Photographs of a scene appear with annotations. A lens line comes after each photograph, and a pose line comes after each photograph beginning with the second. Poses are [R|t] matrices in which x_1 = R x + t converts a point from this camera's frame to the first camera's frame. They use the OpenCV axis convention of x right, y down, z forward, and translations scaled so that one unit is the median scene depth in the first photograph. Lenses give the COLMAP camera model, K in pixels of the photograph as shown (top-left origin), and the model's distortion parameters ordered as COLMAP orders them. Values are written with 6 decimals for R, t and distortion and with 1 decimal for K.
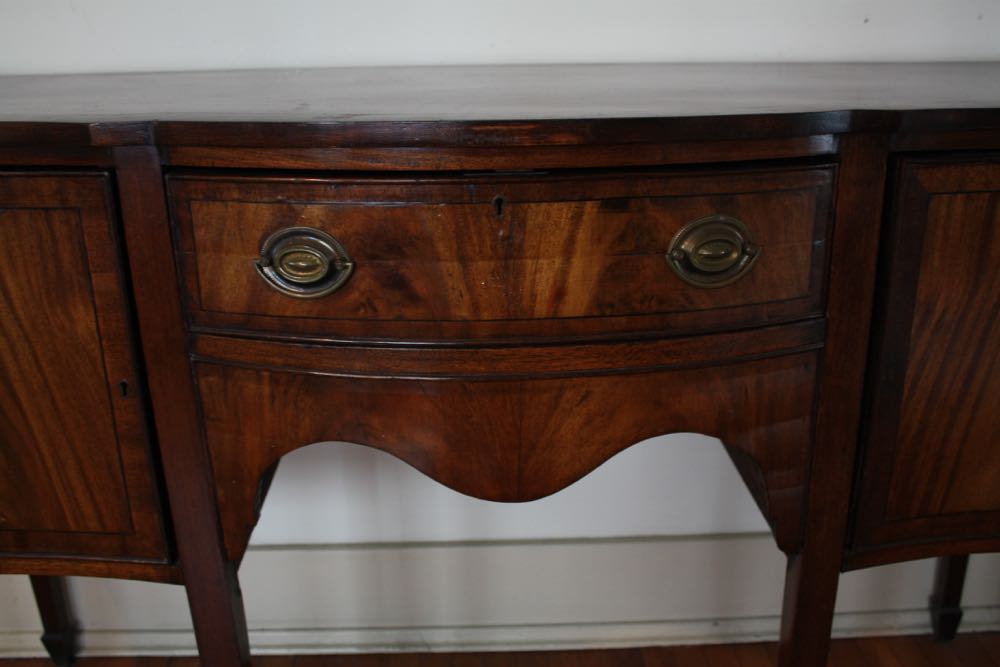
lens RADIAL K [[886.6, 0, 477.6], [0, 886.6, 323.3], [0, 0, 1]] dist [-0.079751, 0.012301]
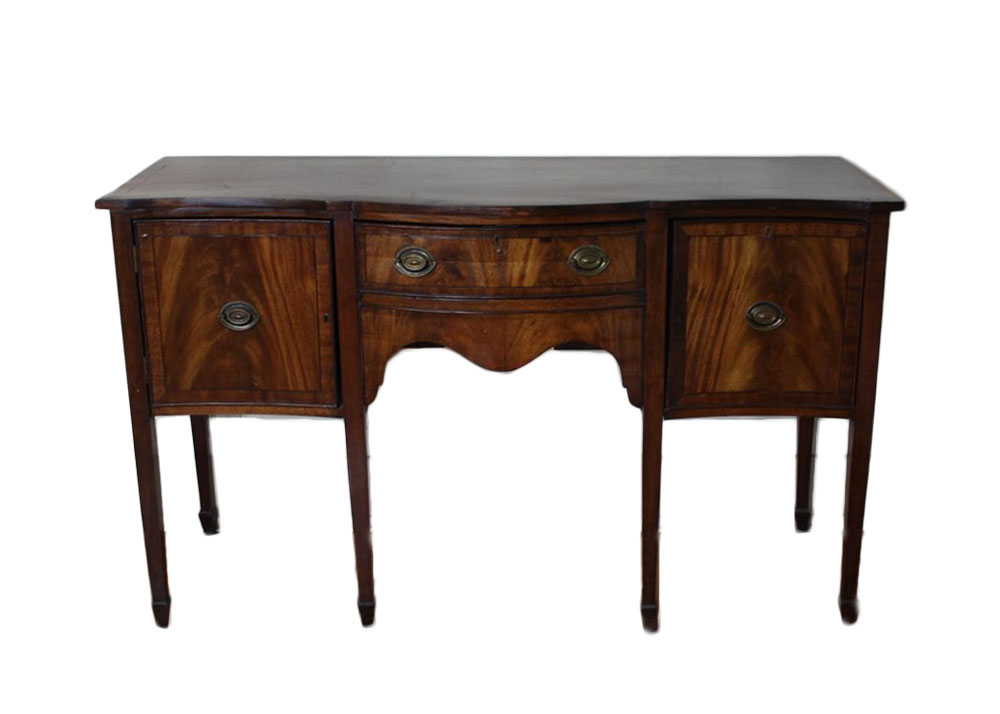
lens RADIAL K [[1171.0, 0, 492.0], [0, 1171.0, 359.4], [0, 0, 1]] dist [-0.066719, 0.000000]
pose [[0.999827, 0.018550, -0.000946, 0.017784], [-0.018564, 0.999650, -0.018837, 0.238261], [0.000596, 0.018851, 0.999822, -2.042843]]
